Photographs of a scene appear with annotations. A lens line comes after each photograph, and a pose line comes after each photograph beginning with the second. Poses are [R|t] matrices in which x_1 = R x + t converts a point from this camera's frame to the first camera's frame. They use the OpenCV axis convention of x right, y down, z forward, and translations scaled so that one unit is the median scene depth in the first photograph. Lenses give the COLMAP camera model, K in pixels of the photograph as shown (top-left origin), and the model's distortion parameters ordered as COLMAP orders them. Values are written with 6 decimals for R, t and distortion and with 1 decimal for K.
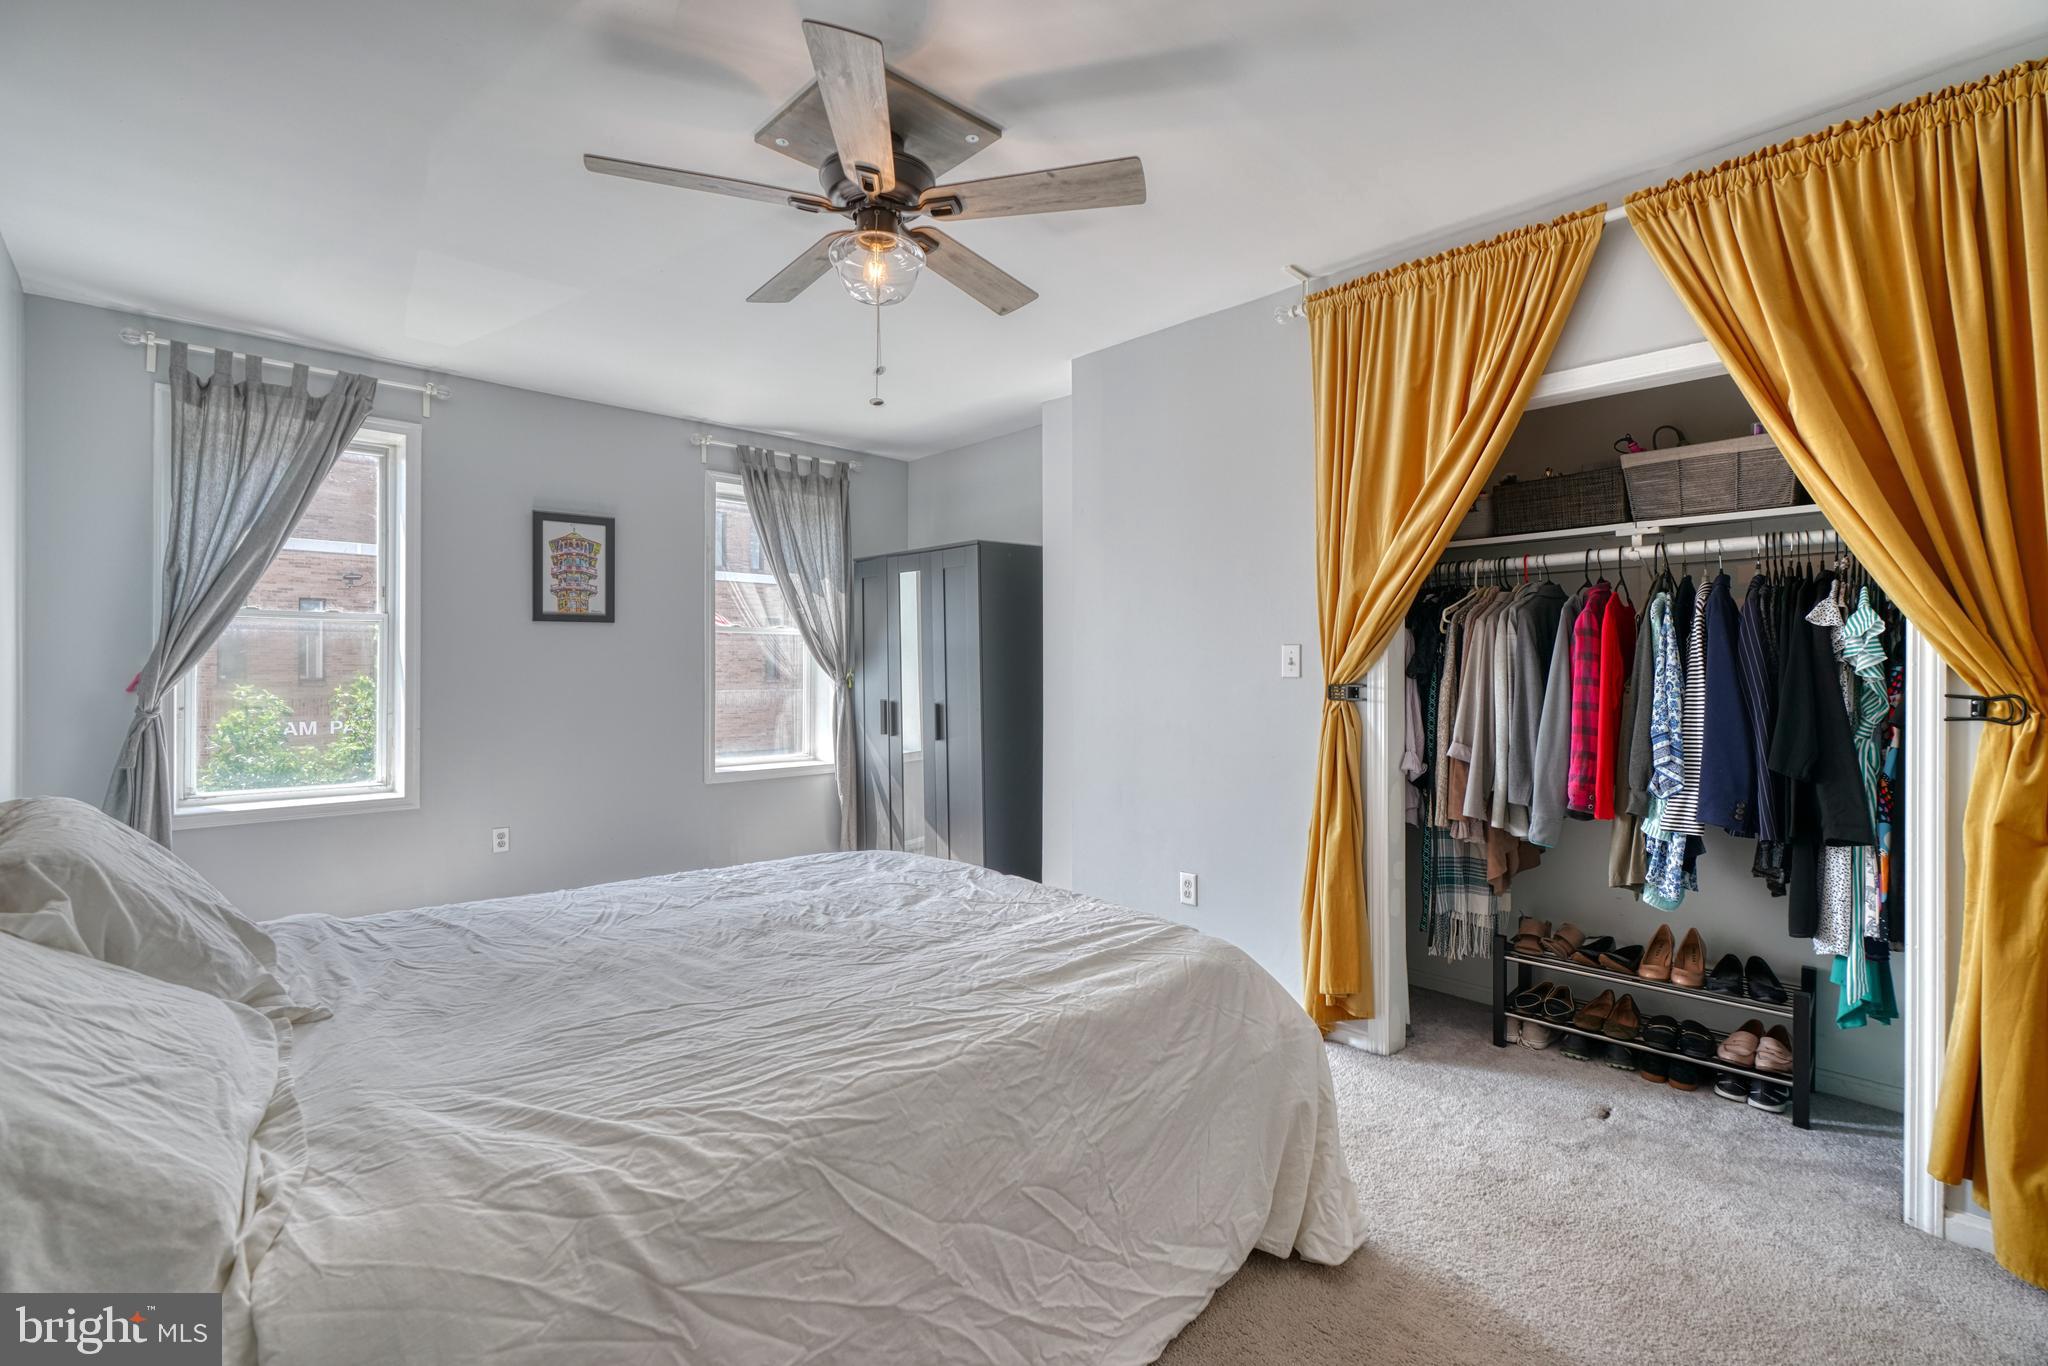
lens RADIAL K [[877.5, 0, 944.9], [0, 877.5, 664.6], [0, 0, 1]] dist [-0.000154, -0.000155]
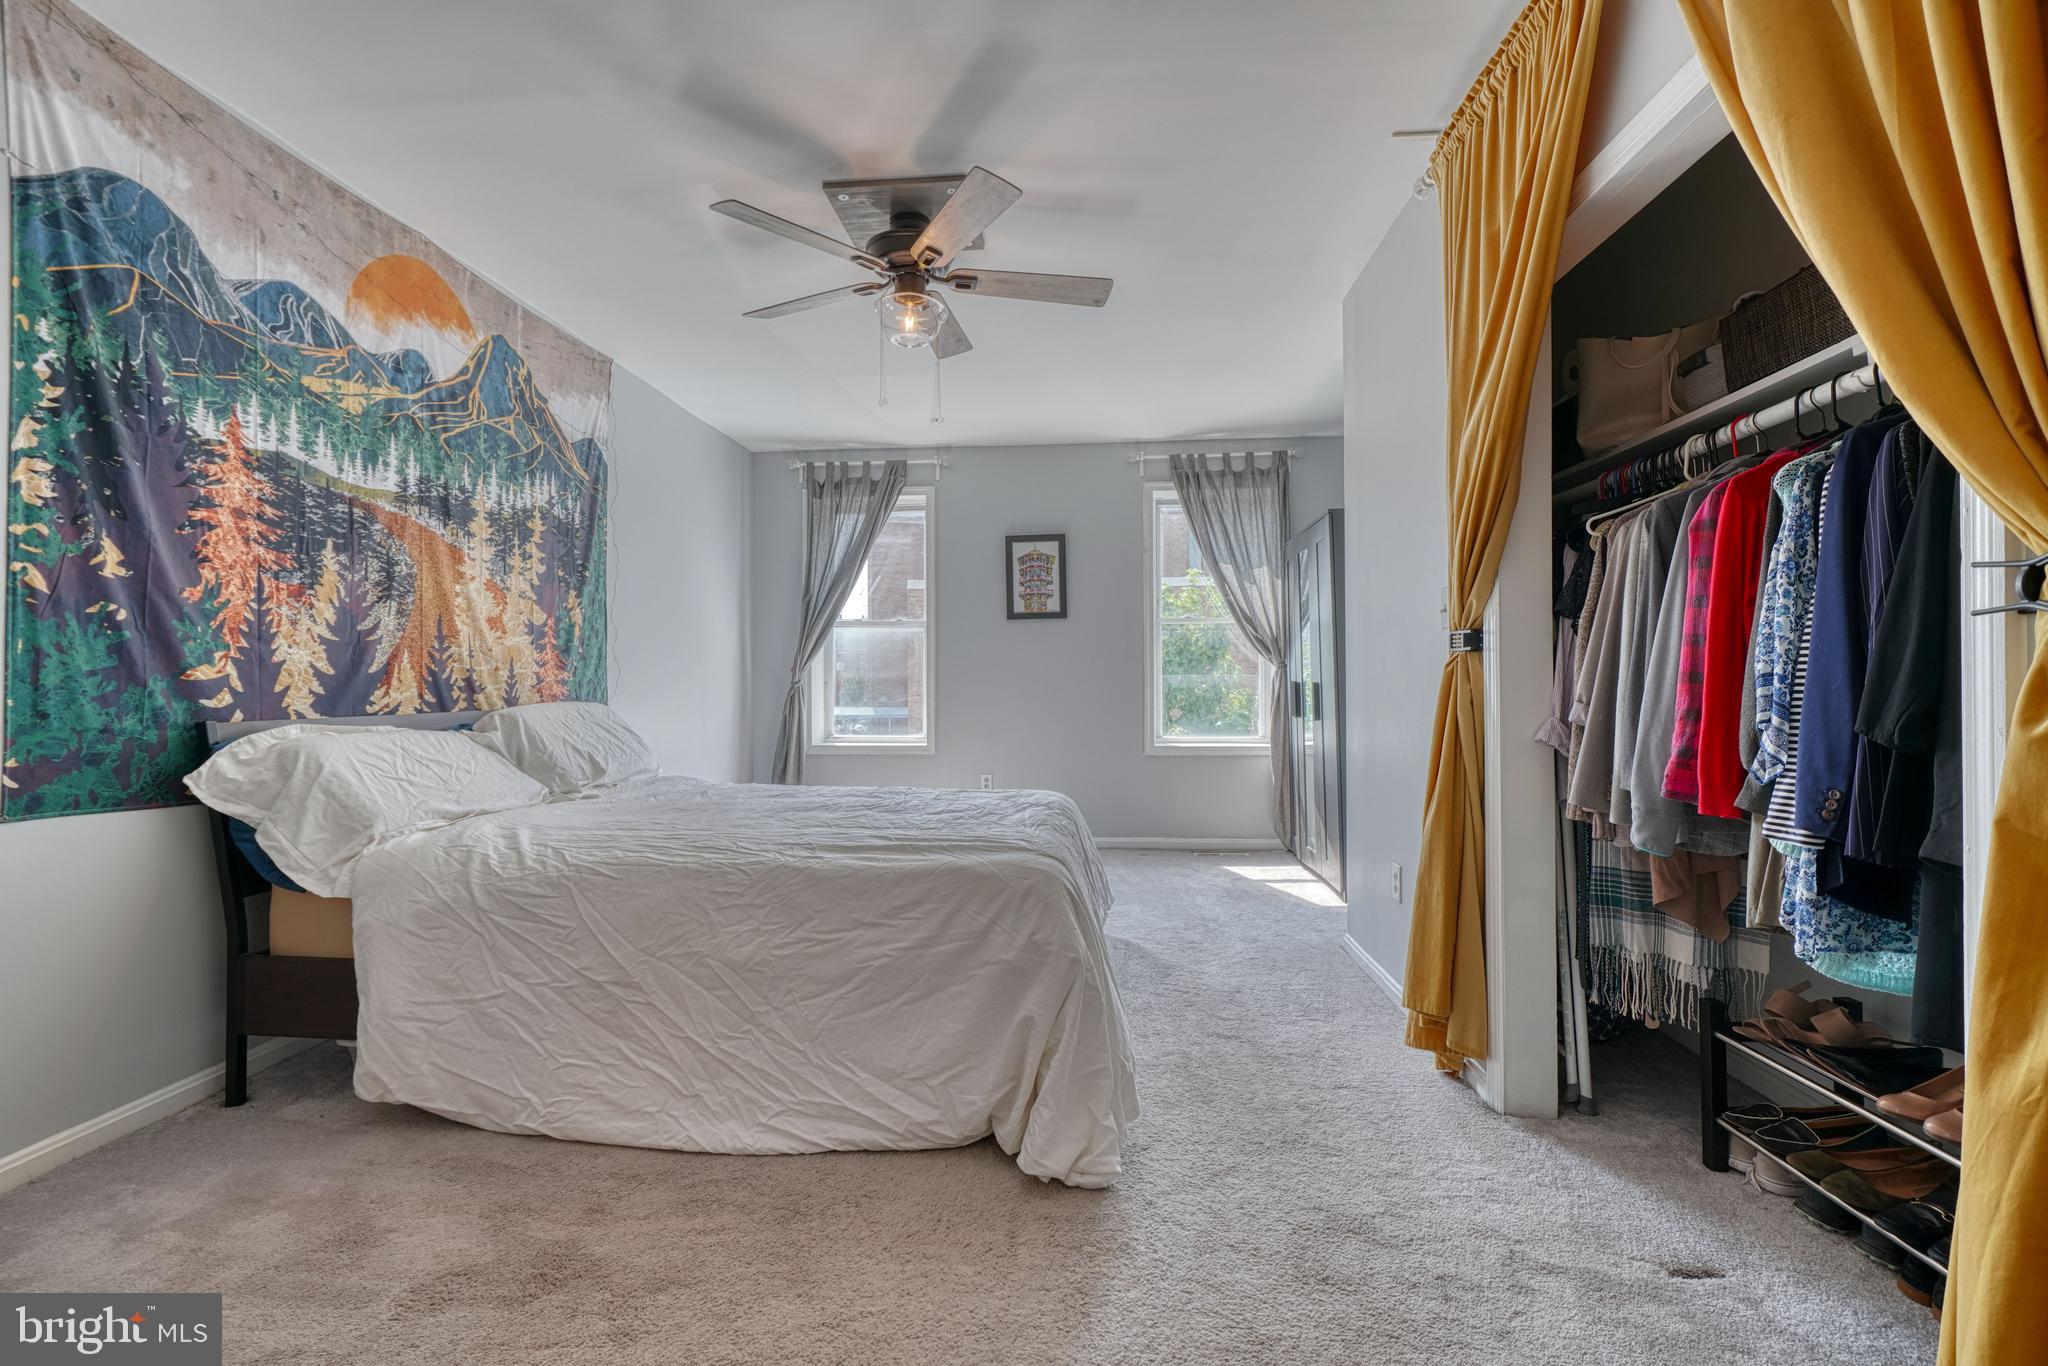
lens RADIAL K [[854.1, 0, 1025.6], [0, 854.1, 675.2], [0, 0, 1]] dist [-0.000892, 0.000044]
pose [[0.703737, -0.007443, -0.710422, 1.002248], [0.005388, 0.999972, -0.005140, 0.087712], [0.710440, -0.000210, 0.703758, 0.249173]]
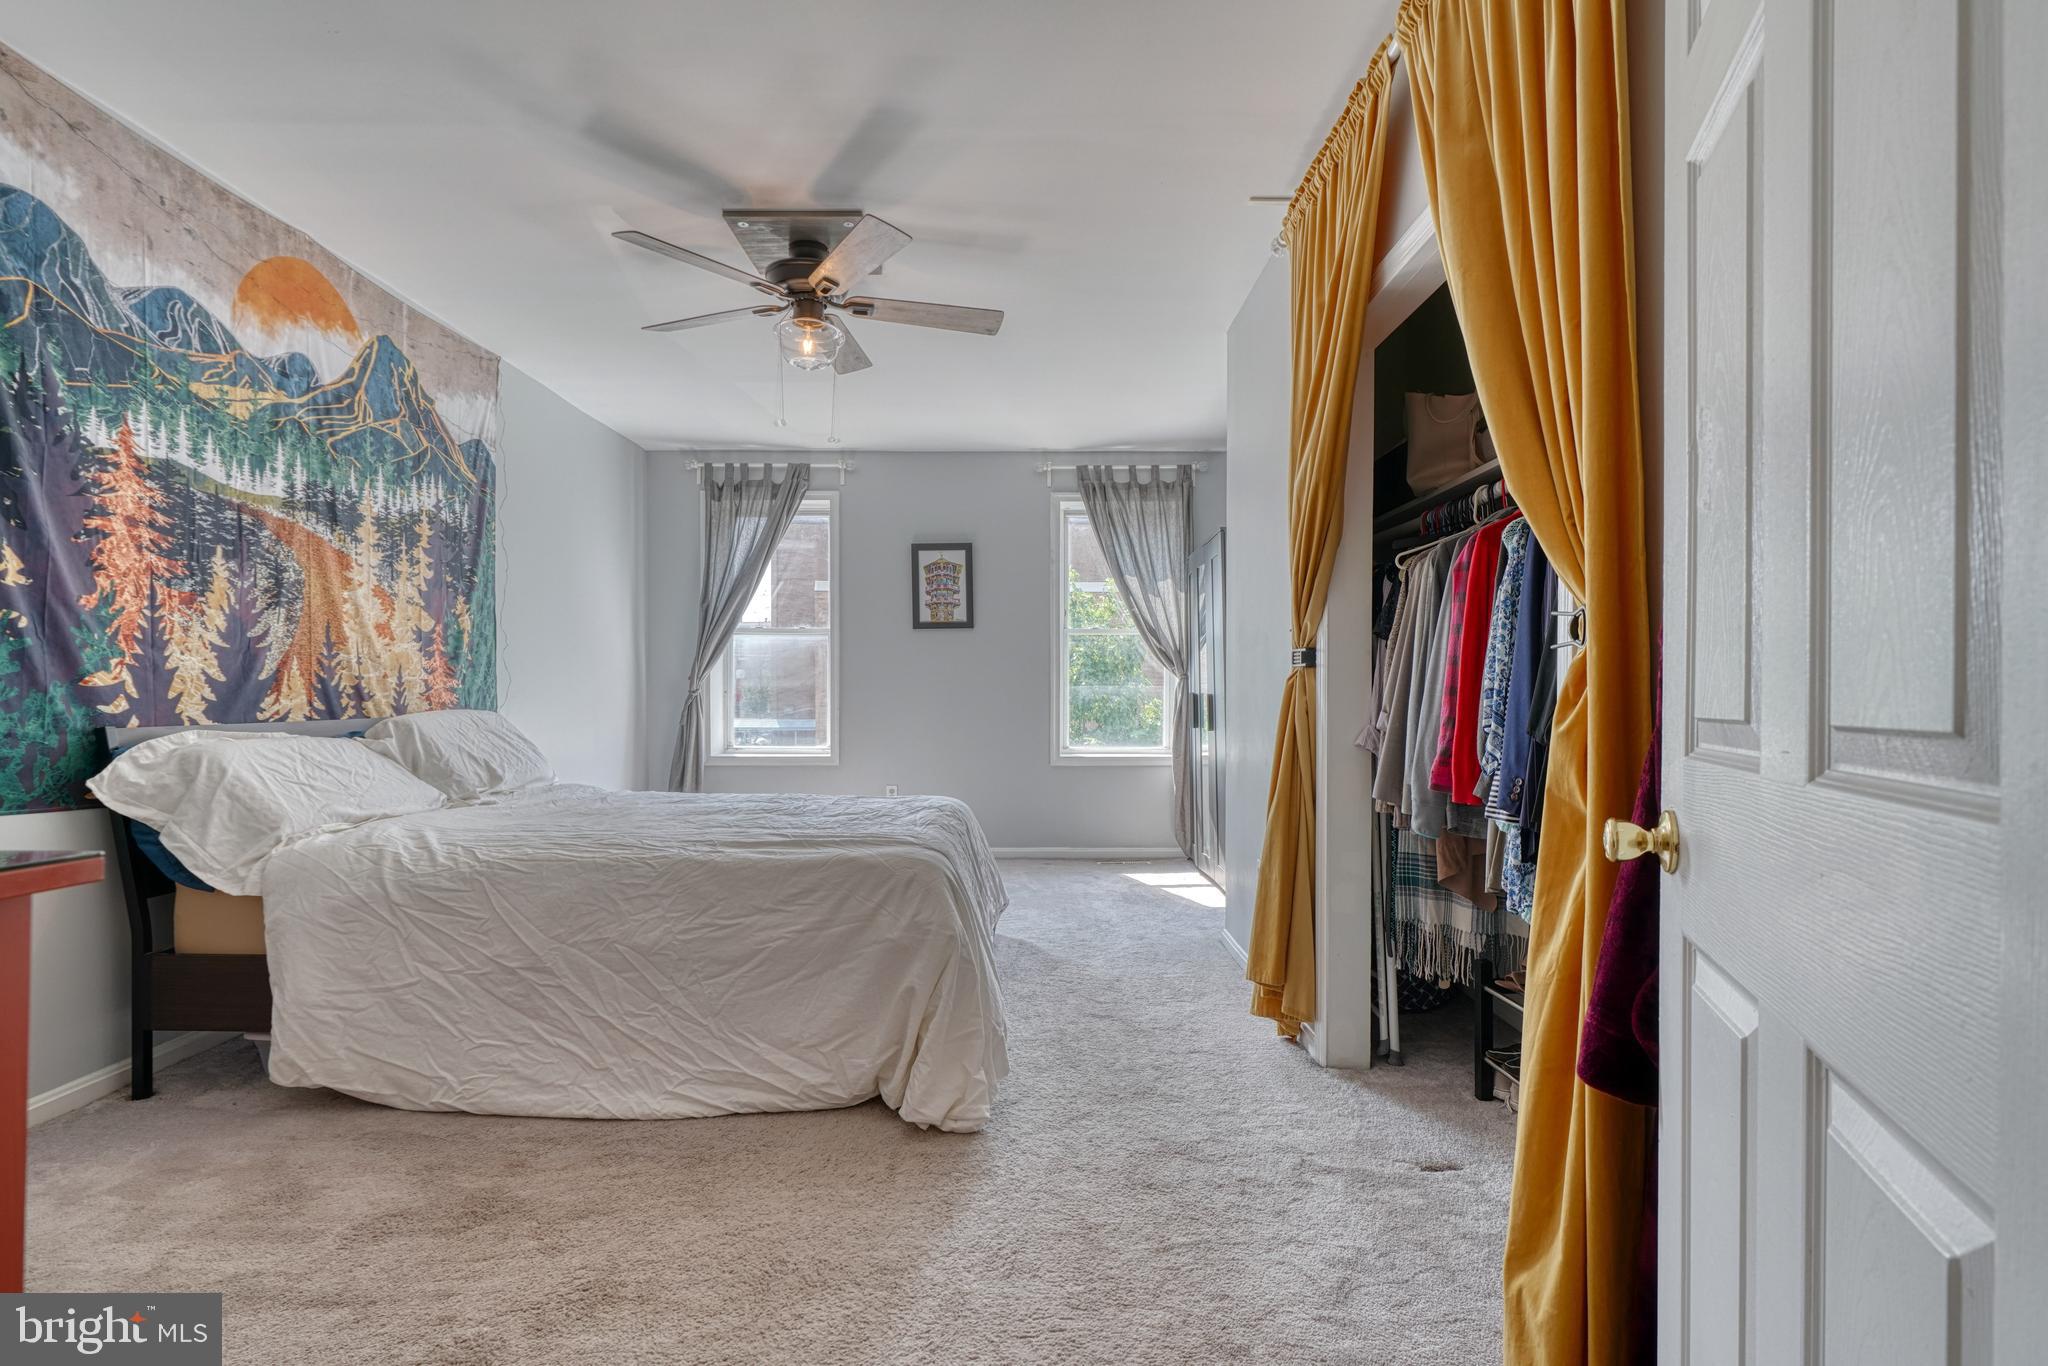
lens RADIAL K [[919.8, 0, 1023.1], [0, 919.8, 705.2], [0, 0, 1]] dist [-0.002506, 0.000409]
pose [[0.761033, 0.011070, -0.648619, 1.174665], [0.000176, 0.999851, 0.017271, 0.086935], [0.648713, -0.013258, 0.760917, 0.139908]]
